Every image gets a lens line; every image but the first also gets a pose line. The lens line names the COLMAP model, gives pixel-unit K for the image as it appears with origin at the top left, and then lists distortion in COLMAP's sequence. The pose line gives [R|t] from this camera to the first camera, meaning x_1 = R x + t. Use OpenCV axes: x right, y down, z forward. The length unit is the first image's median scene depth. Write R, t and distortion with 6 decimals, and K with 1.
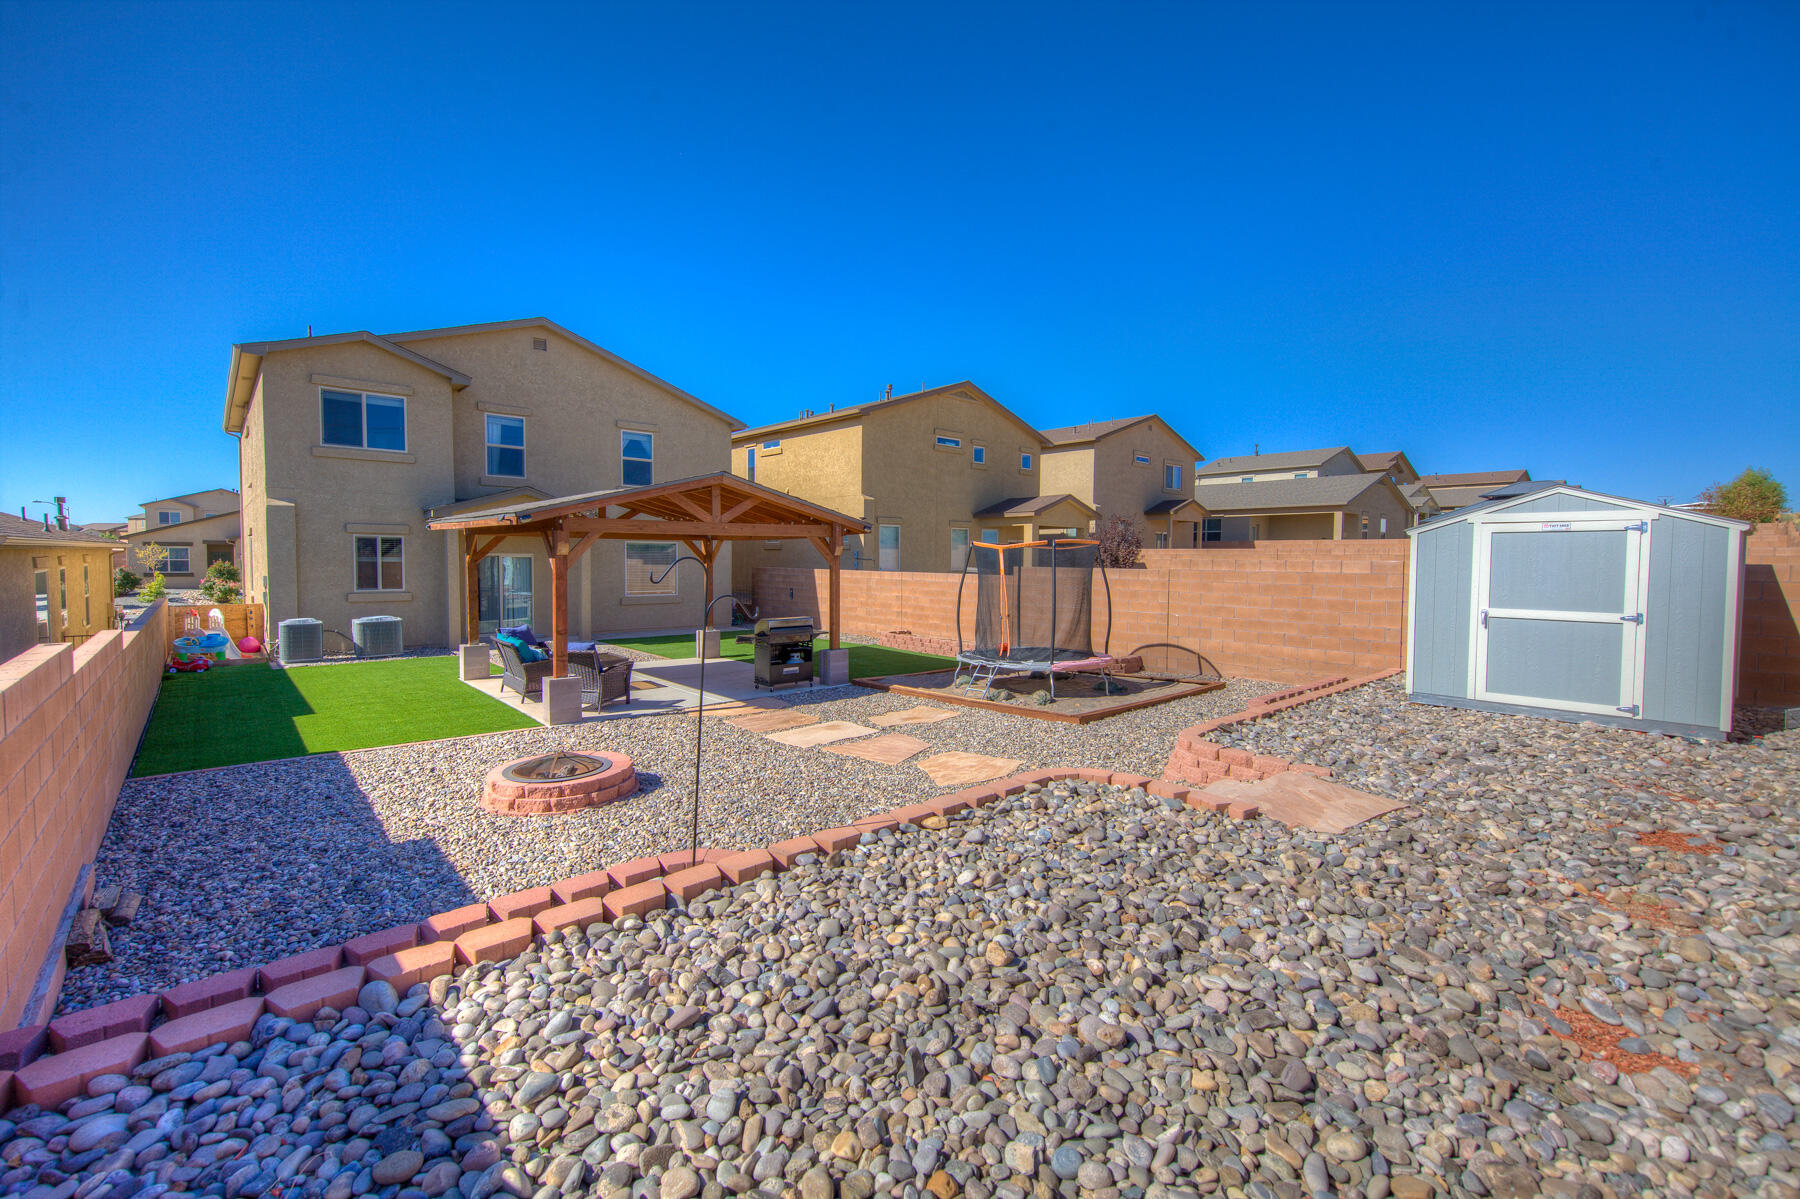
lens RADIAL K [[757.9, 0, 900.0], [0, 757.9, 599.5], [0, 0, 1]] dist [0.008388, -0.000040]
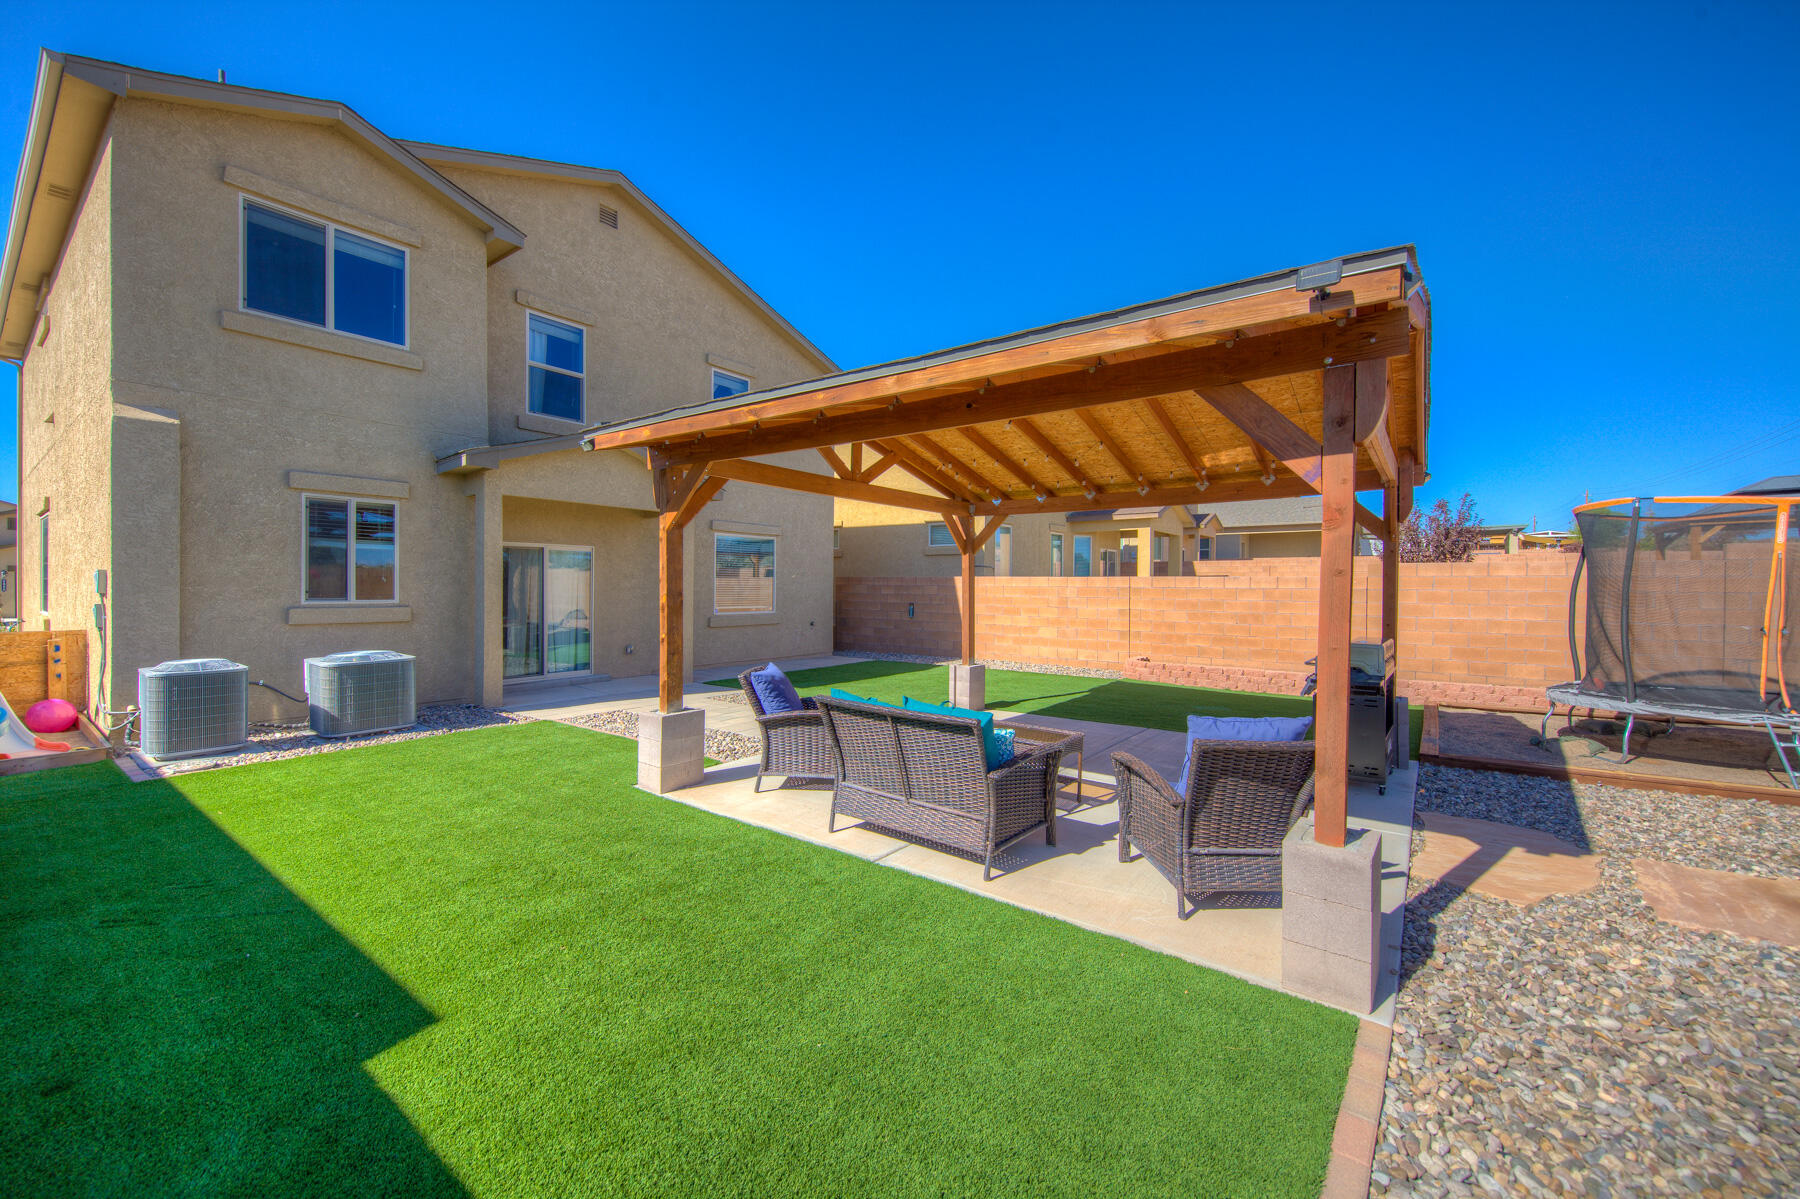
lens RADIAL K [[706.2, 0, 900.0], [0, 706.2, 599.5], [0, 0, 1]] dist [-0.000190, -0.000302]
pose [[0.980366, -0.004530, 0.197132, -0.408947], [0.011417, 0.999363, -0.033812, 0.006885], [-0.196853, 0.035399, 0.979794, 0.447263]]
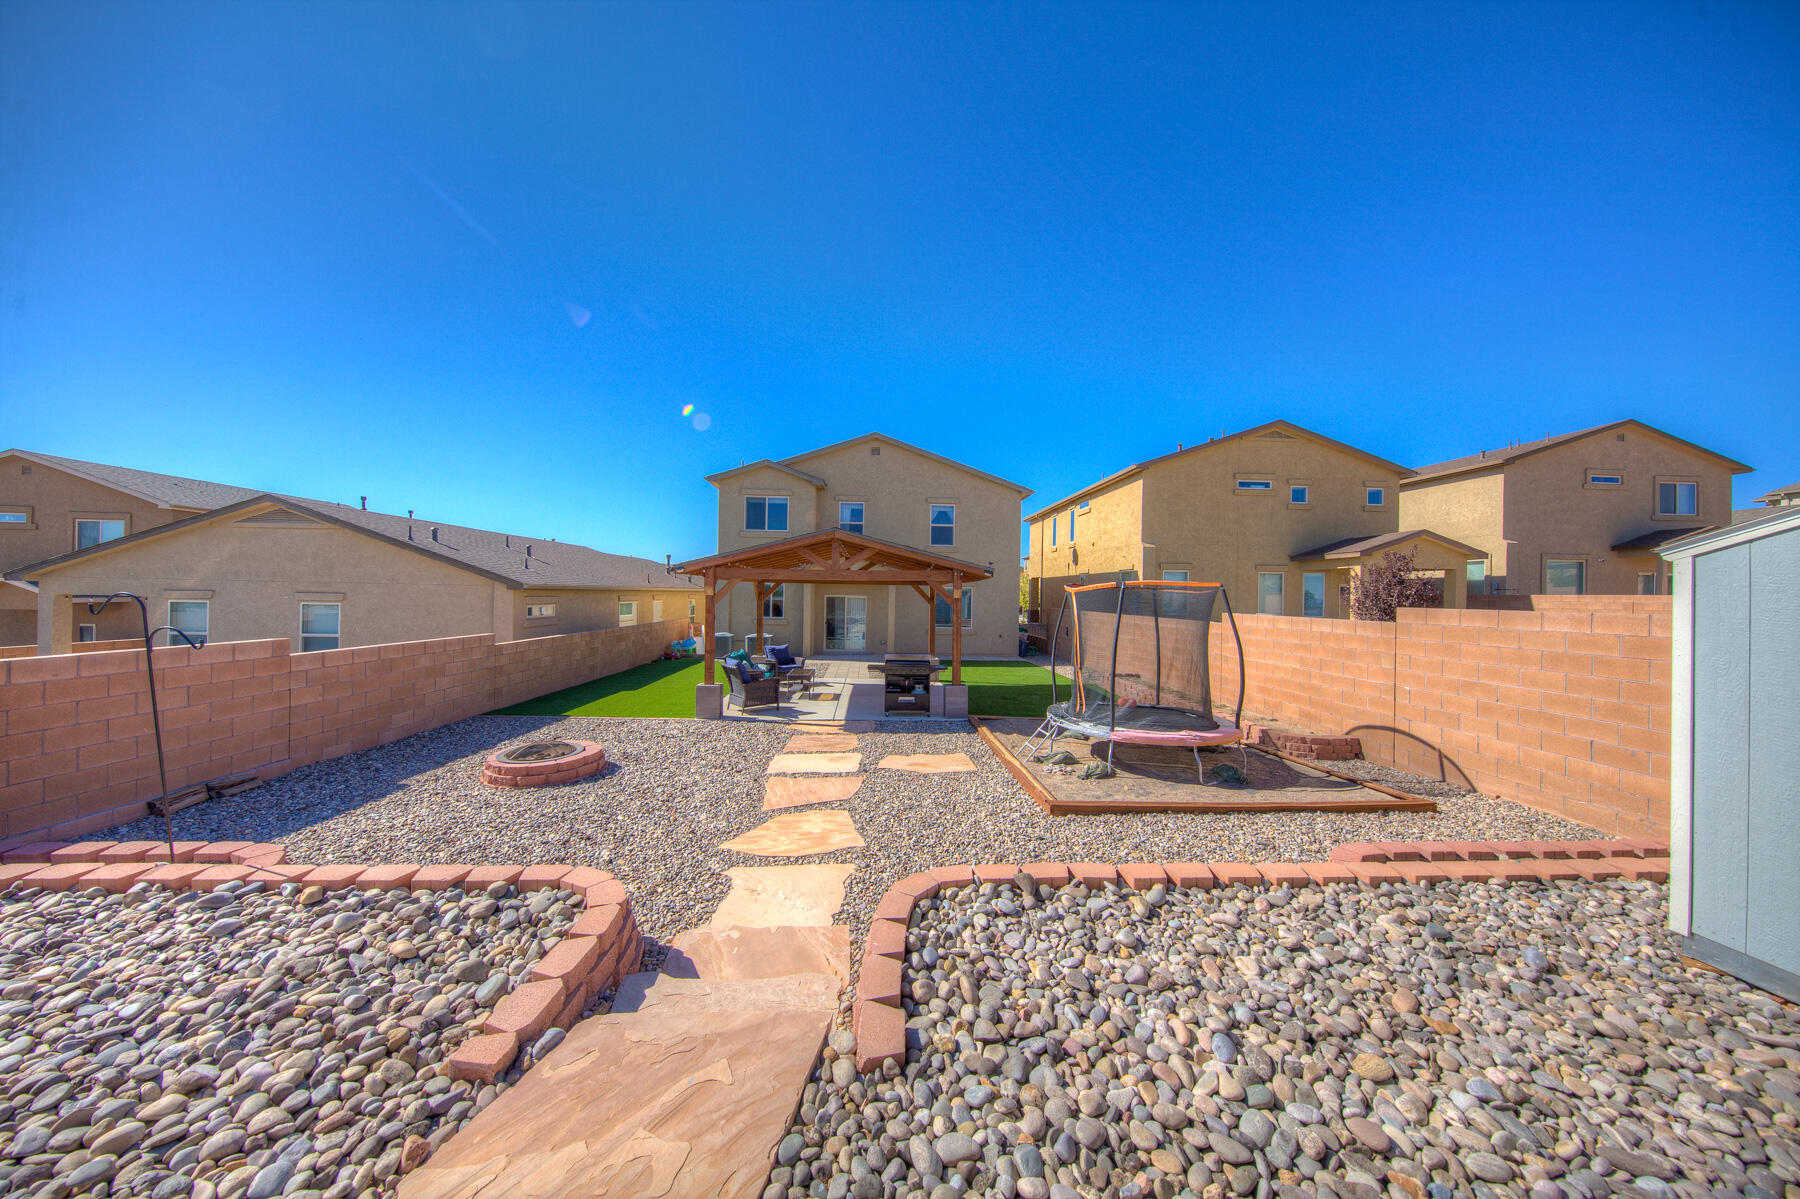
lens RADIAL K [[562.6, 0, 900.0], [0, 562.6, 599.5], [0, 0, 1]] dist [-0.005409, -0.000109]
pose [[0.772838, 0.009986, -0.634525, 0.280556], [-0.045993, 0.998128, -0.040311, -0.015522], [0.632934, 0.060337, 0.771851, 0.257419]]
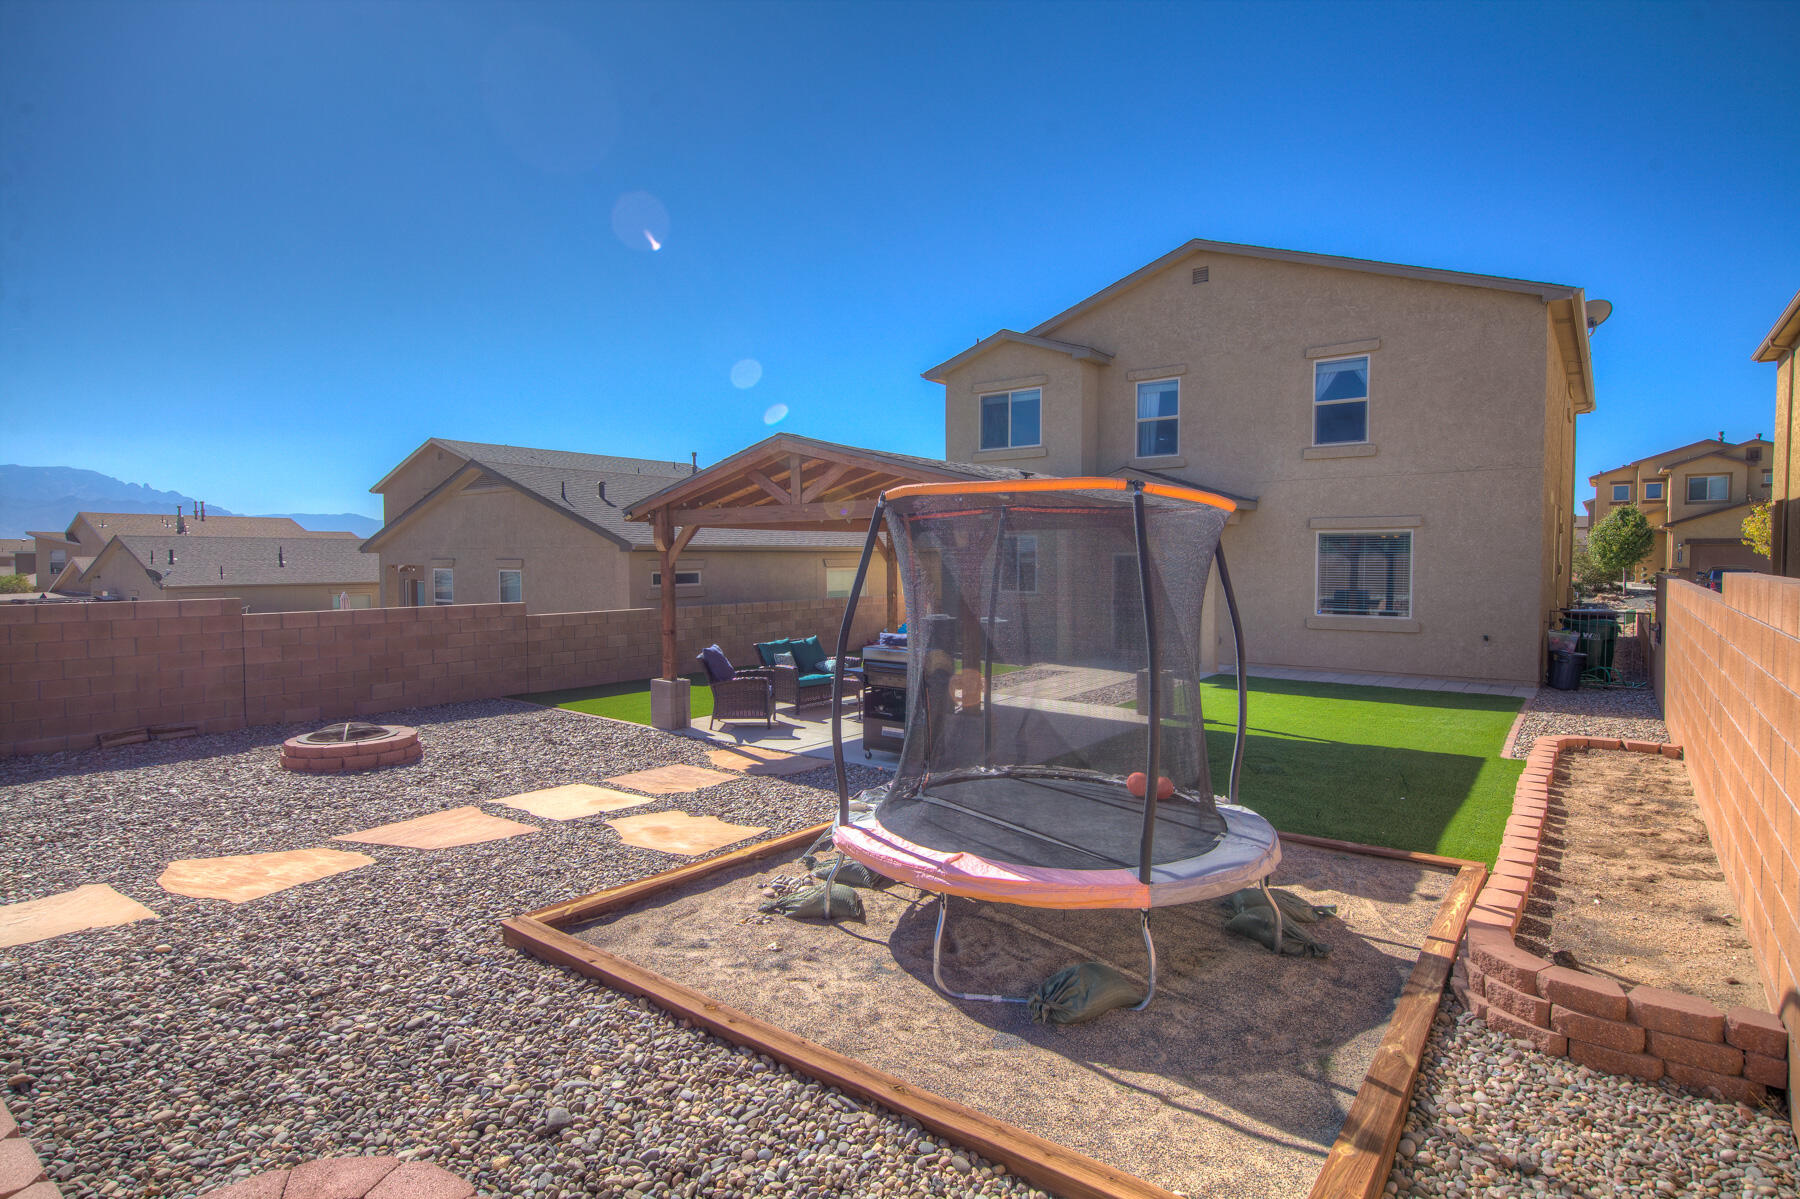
lens RADIAL K [[913.1, 0, 900.0], [0, 913.1, 599.5], [0, 0, 1]] dist [0.003907, 0.000011]
pose [[0.181260, 0.036631, -0.982753, 0.437024], [-0.052828, 0.998226, 0.027464, -0.026763], [0.982015, 0.046939, 0.182873, 0.643397]]
